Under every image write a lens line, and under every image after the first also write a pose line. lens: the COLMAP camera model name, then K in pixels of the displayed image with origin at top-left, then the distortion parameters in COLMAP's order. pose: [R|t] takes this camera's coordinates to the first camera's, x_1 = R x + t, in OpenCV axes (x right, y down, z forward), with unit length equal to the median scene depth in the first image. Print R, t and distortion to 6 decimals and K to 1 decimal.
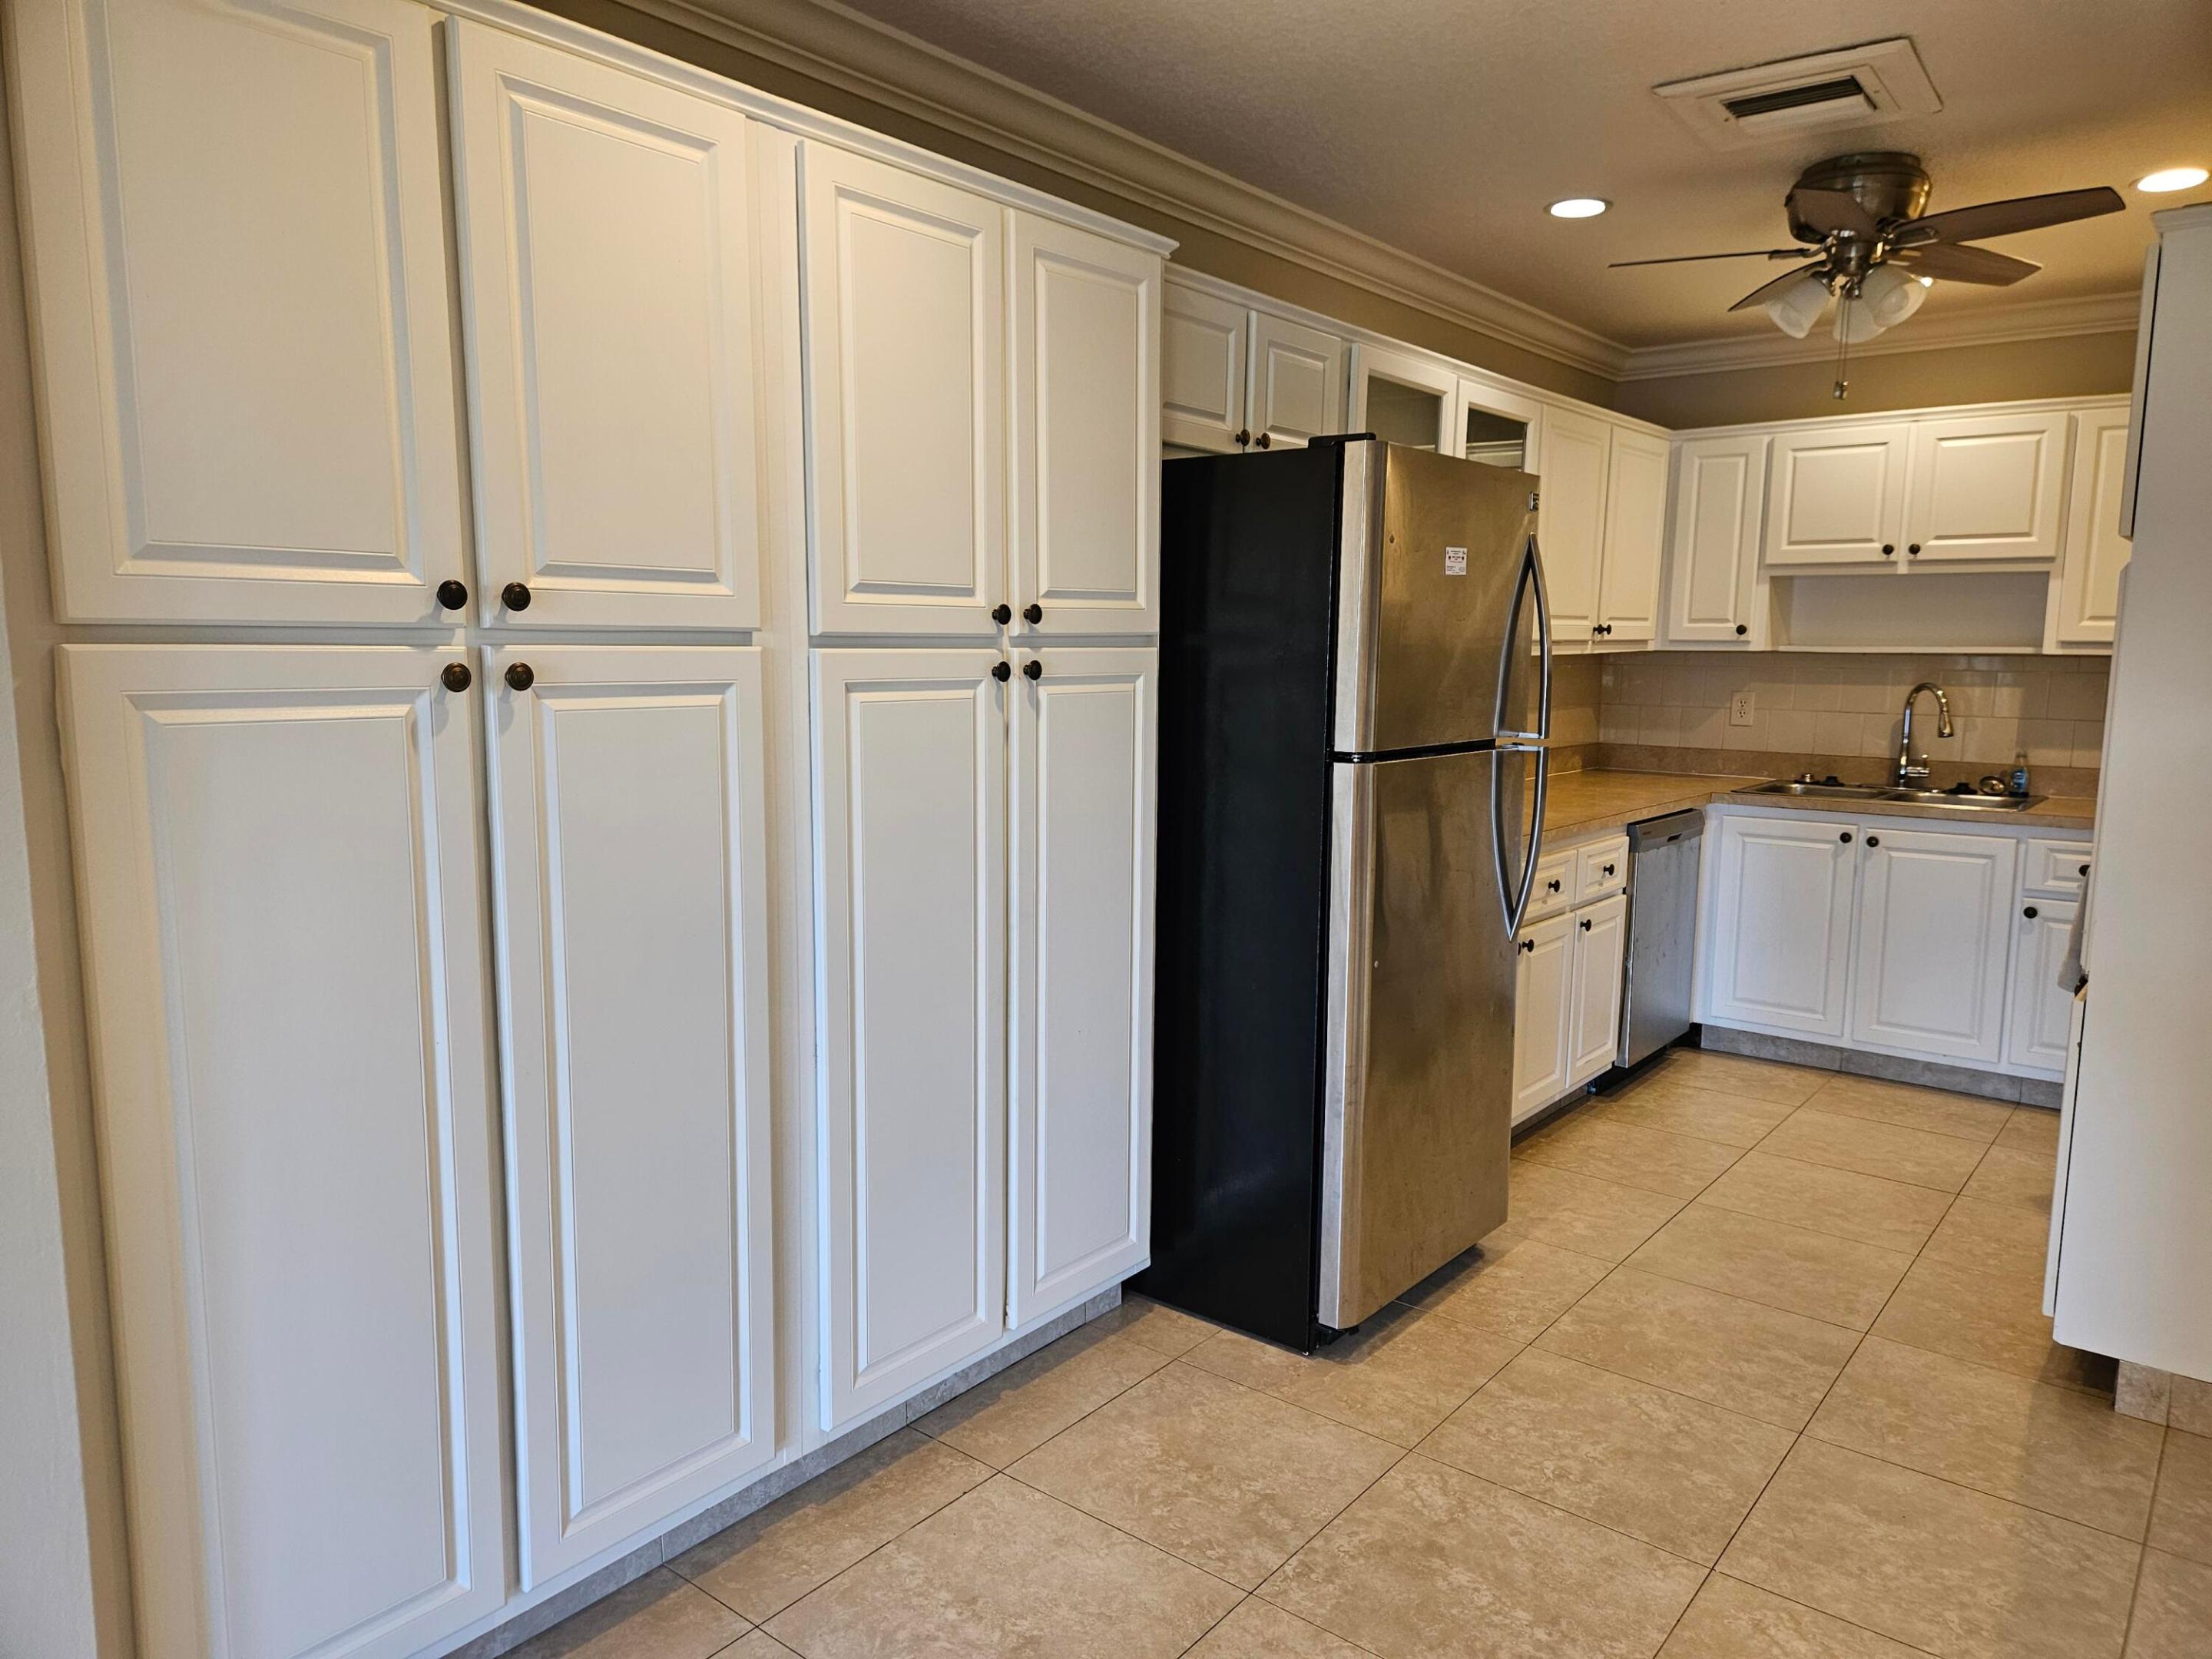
lens RADIAL K [[1469.6, 0, 1112.8], [0, 1469.6, 835.8], [0, 0, 1]] dist [0.067840, -0.059644]
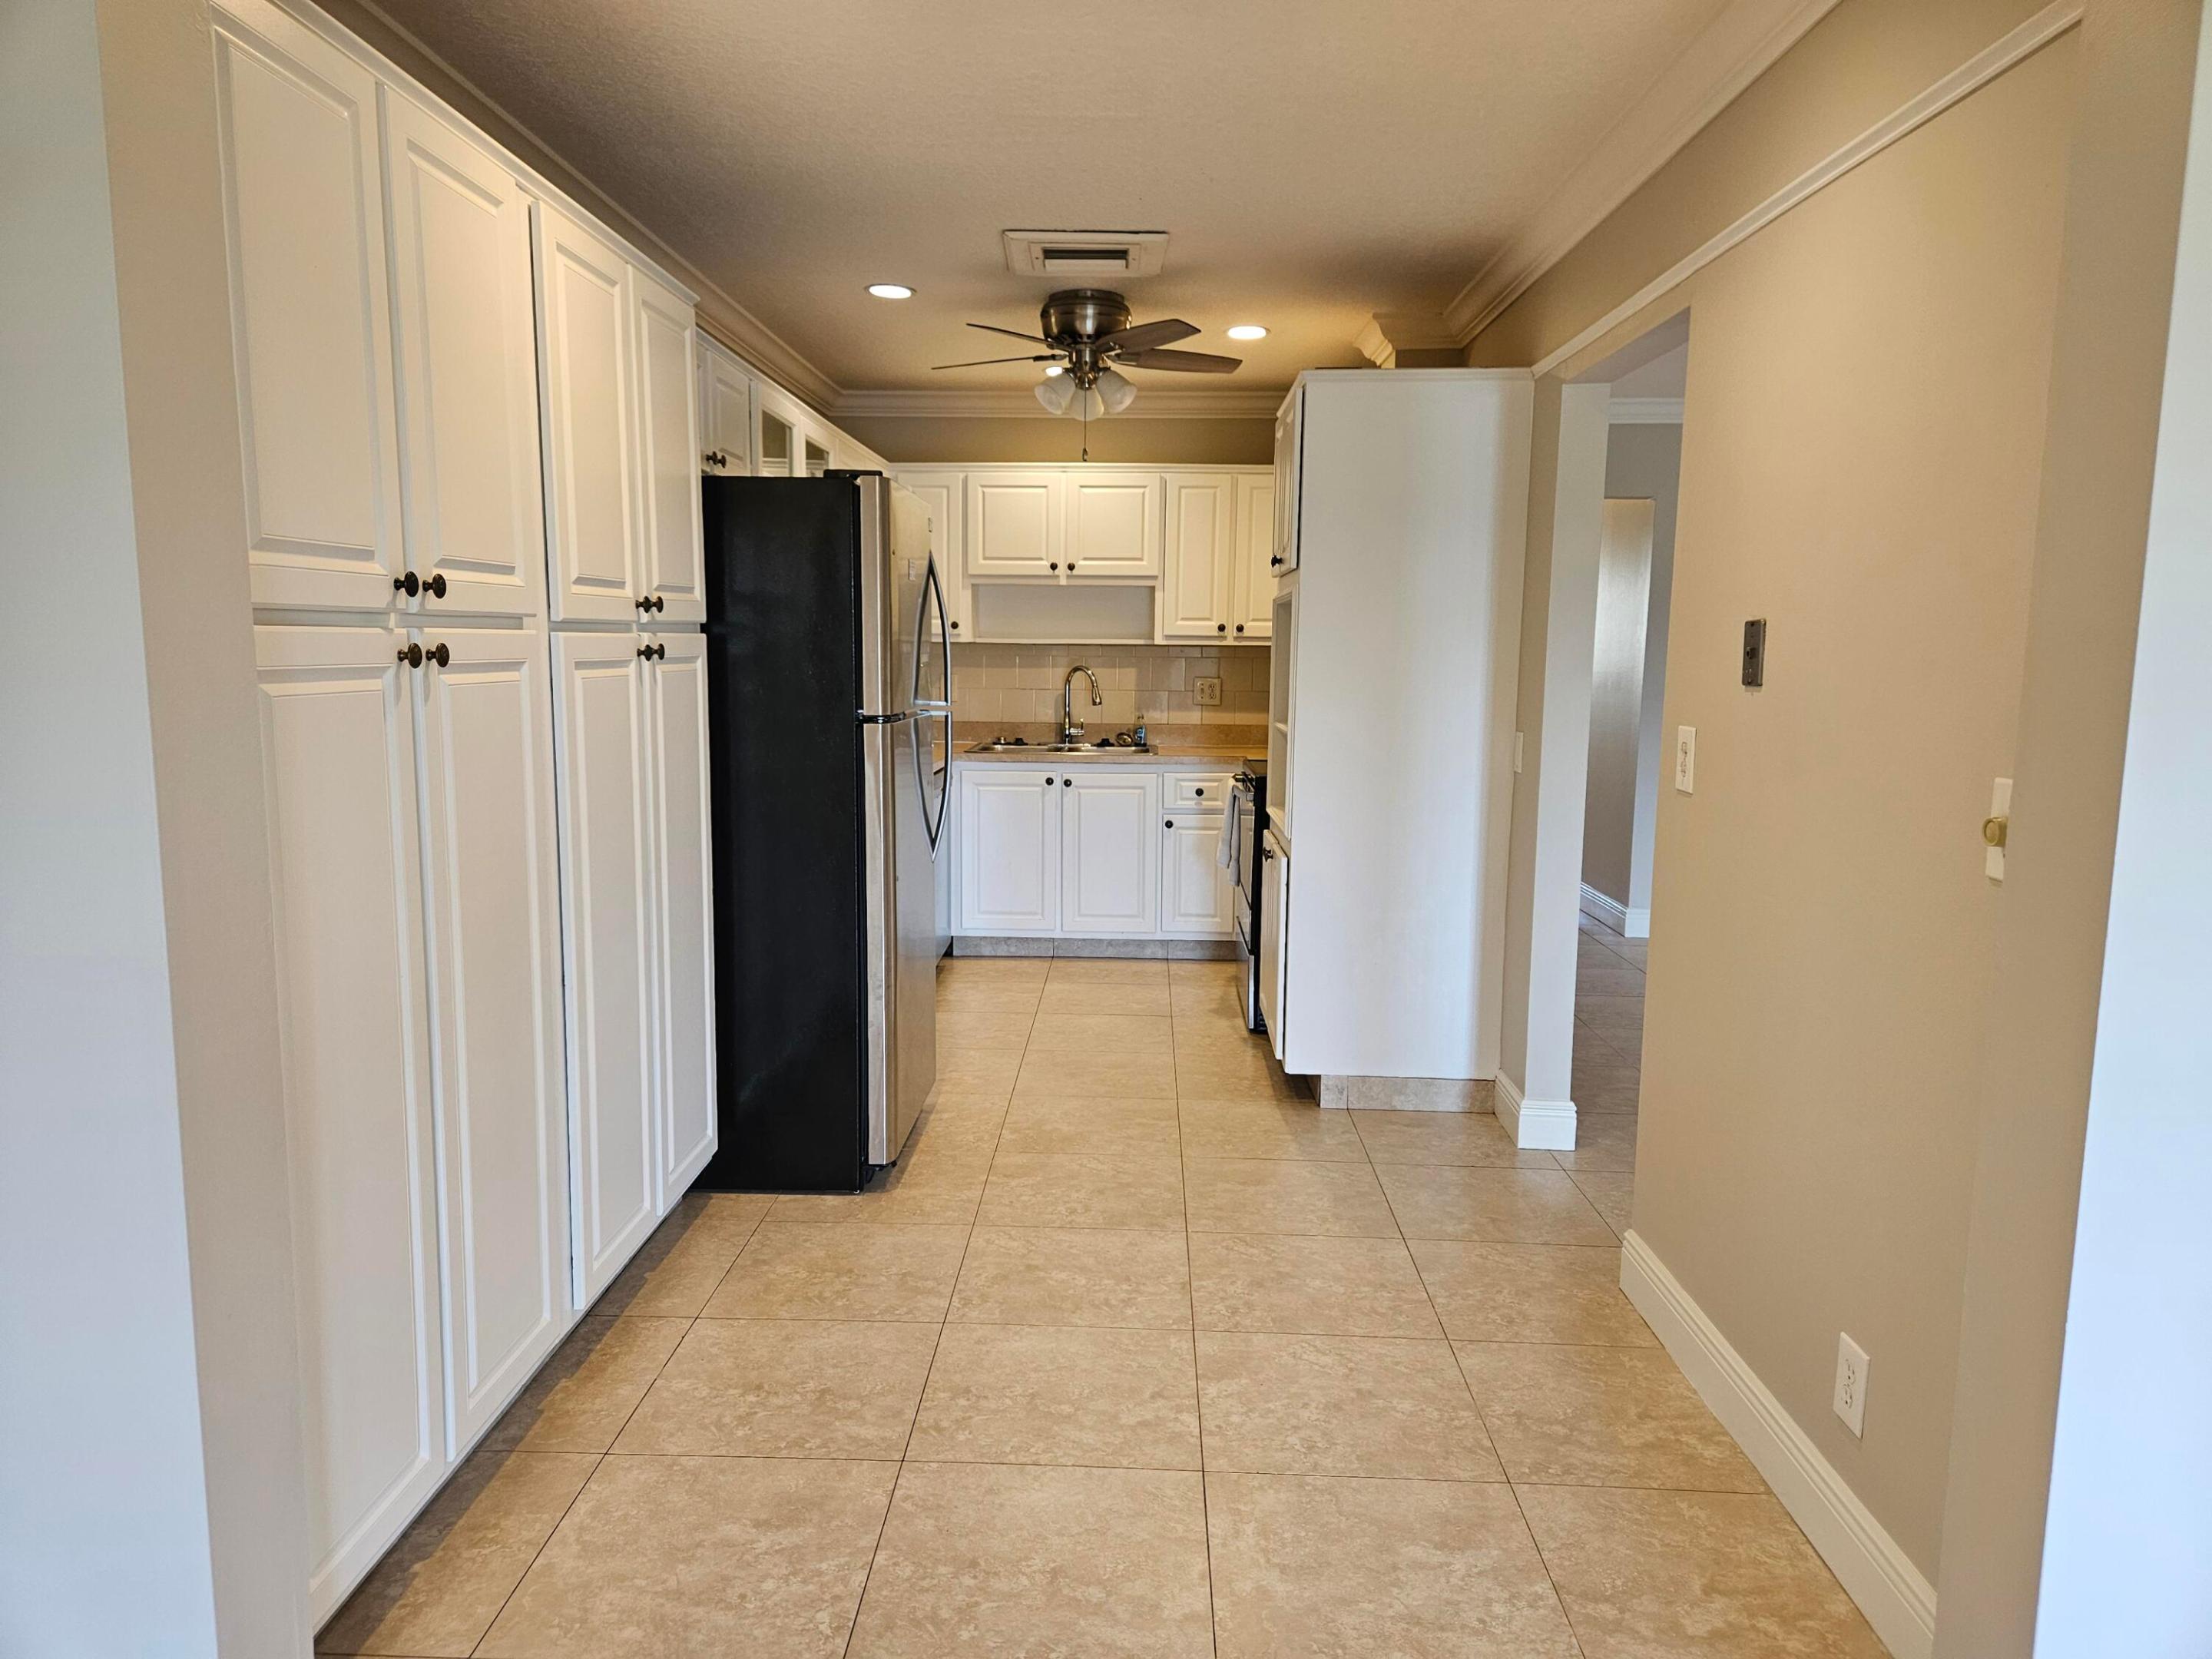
lens RADIAL K [[1469.6, 0, 1075.3], [0, 1469.6, 837.2], [0, 0, 1]] dist [0.067840, -0.059644]
pose [[0.808785, -0.079160, 0.582752, -0.353016], [0.076673, 0.996635, 0.028969, 0.019984], [-0.583085, 0.021252, 0.812133, -0.116661]]
